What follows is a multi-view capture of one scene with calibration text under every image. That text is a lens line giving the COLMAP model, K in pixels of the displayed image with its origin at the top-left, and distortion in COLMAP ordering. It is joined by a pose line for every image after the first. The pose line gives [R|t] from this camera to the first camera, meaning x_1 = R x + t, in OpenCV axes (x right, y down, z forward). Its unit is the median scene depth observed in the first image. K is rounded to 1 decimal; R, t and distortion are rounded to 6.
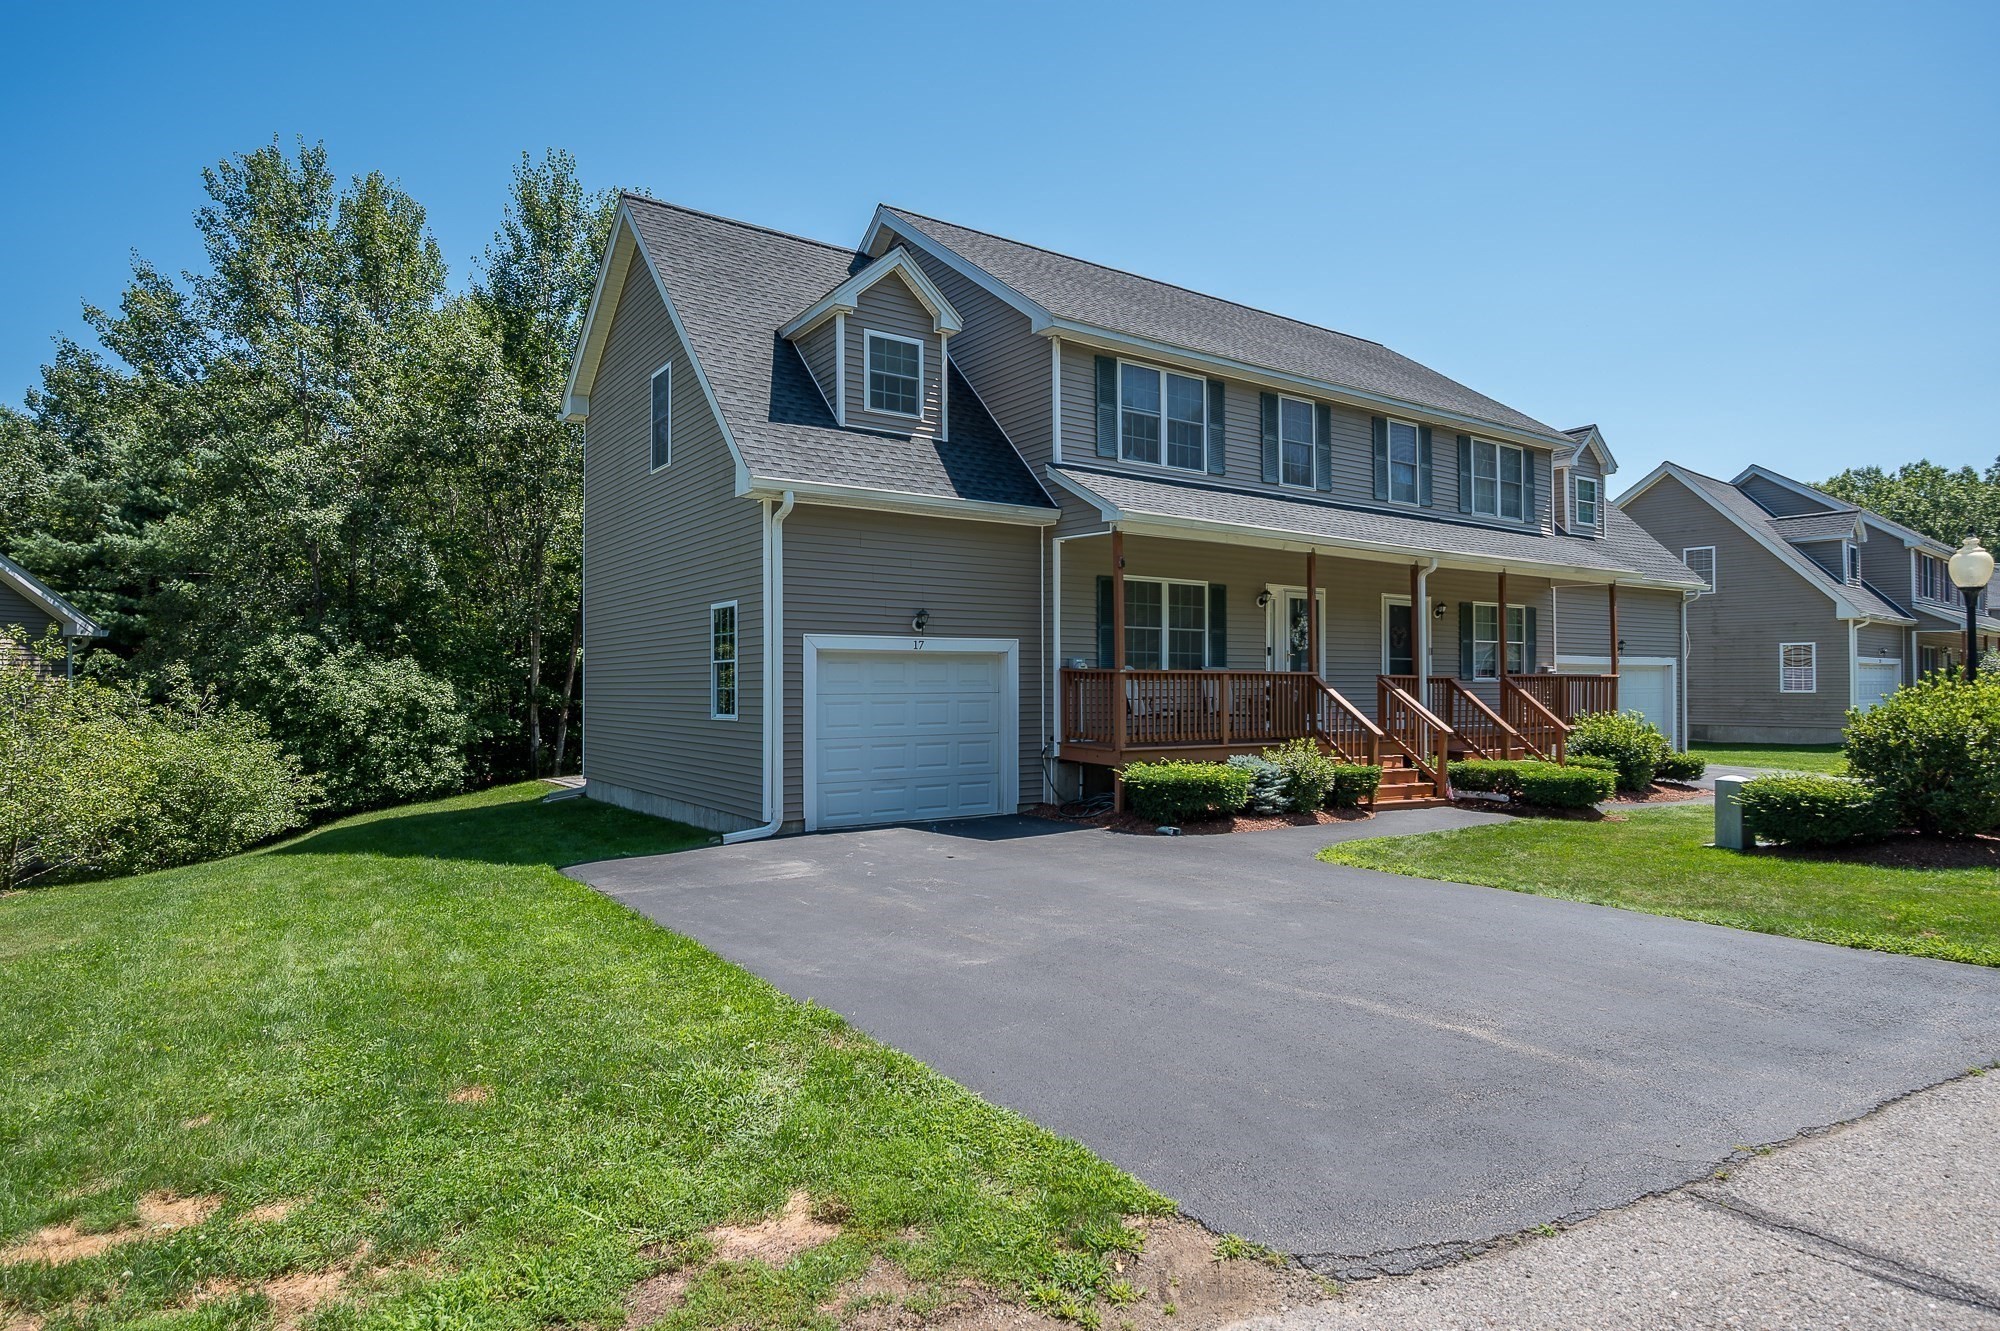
lens RADIAL K [[1135.0, 0, 999.8], [0, 1135.0, 670.7], [0, 0, 1]] dist [-0.003617, 0.000583]
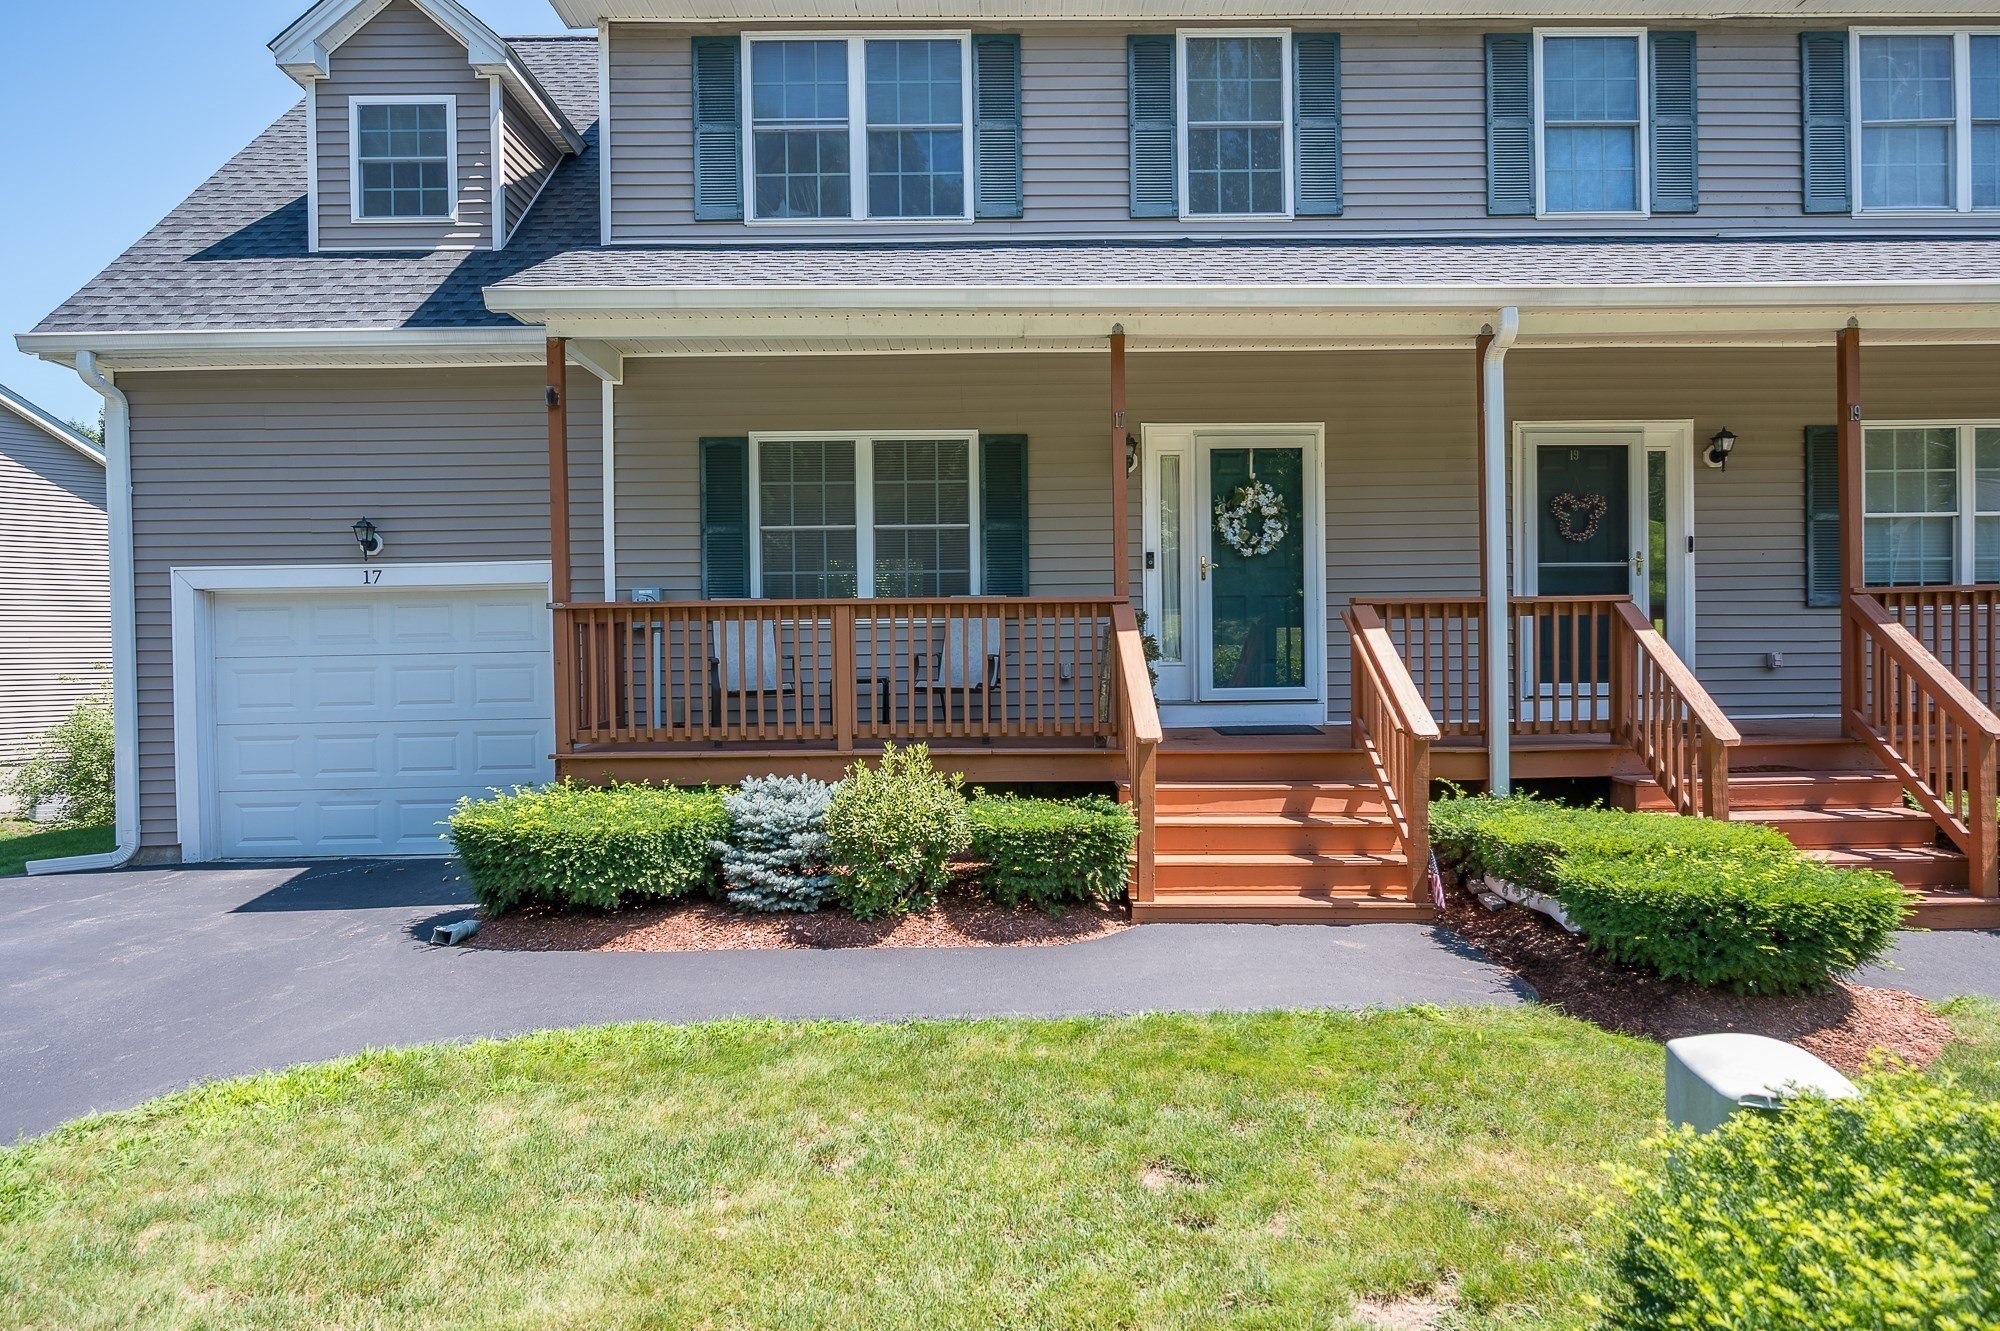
lens RADIAL K [[1135.0, 0, 999.6], [0, 1135.0, 667.9], [0, 0, 1]] dist [-0.003617, 0.000583]
pose [[0.824786, -0.006819, -0.565403, 0.514855], [0.021512, 0.999582, 0.019324, 0.020715], [0.565035, -0.028101, 0.824588, 0.616963]]
